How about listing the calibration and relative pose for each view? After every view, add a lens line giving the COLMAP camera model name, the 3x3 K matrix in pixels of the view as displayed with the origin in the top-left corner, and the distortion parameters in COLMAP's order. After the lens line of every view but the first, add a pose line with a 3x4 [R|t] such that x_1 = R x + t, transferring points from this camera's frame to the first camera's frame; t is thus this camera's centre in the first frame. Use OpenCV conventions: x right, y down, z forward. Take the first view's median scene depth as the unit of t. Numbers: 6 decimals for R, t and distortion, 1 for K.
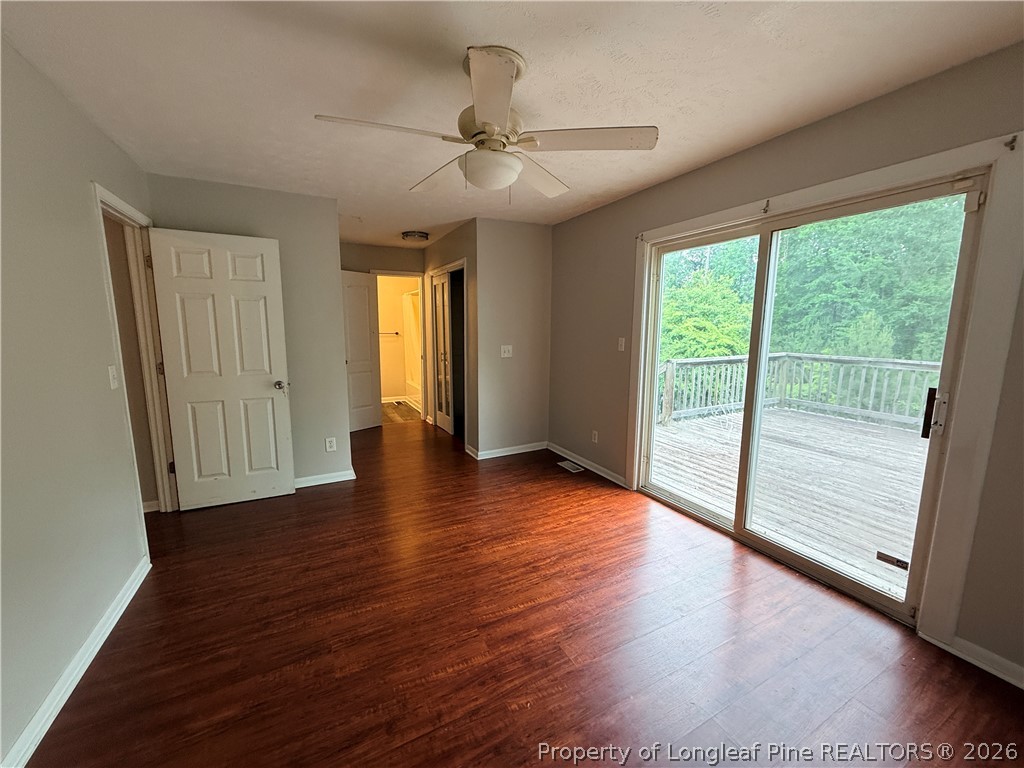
lens RADIAL K [[406.9, 0, 511.7], [0, 406.9, 382.8], [0, 0, 1]] dist [0.002723, -0.000852]
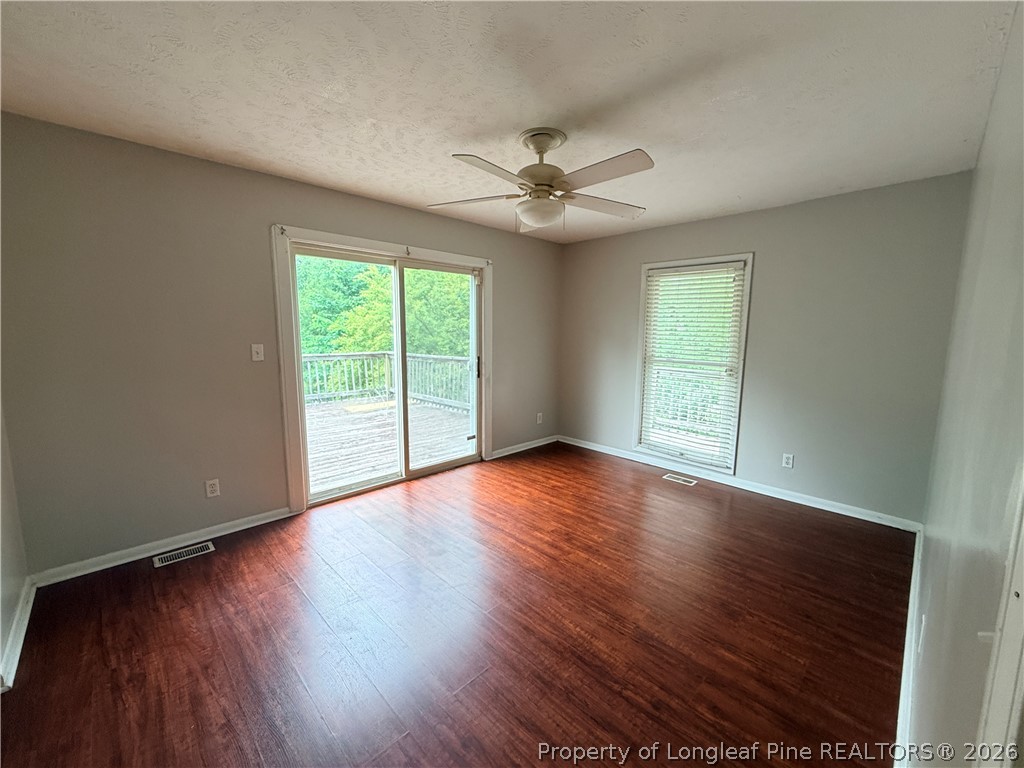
lens RADIAL K [[406.9, 0, 512.6], [0, 406.9, 383.5], [0, 0, 1]] dist [0.002723, -0.000852]
pose [[-0.296081, -0.129241, 0.946379, -0.991162], [0.125787, 0.976899, 0.172762, -0.167364], [-0.946844, 0.170193, -0.272984, 1.145100]]
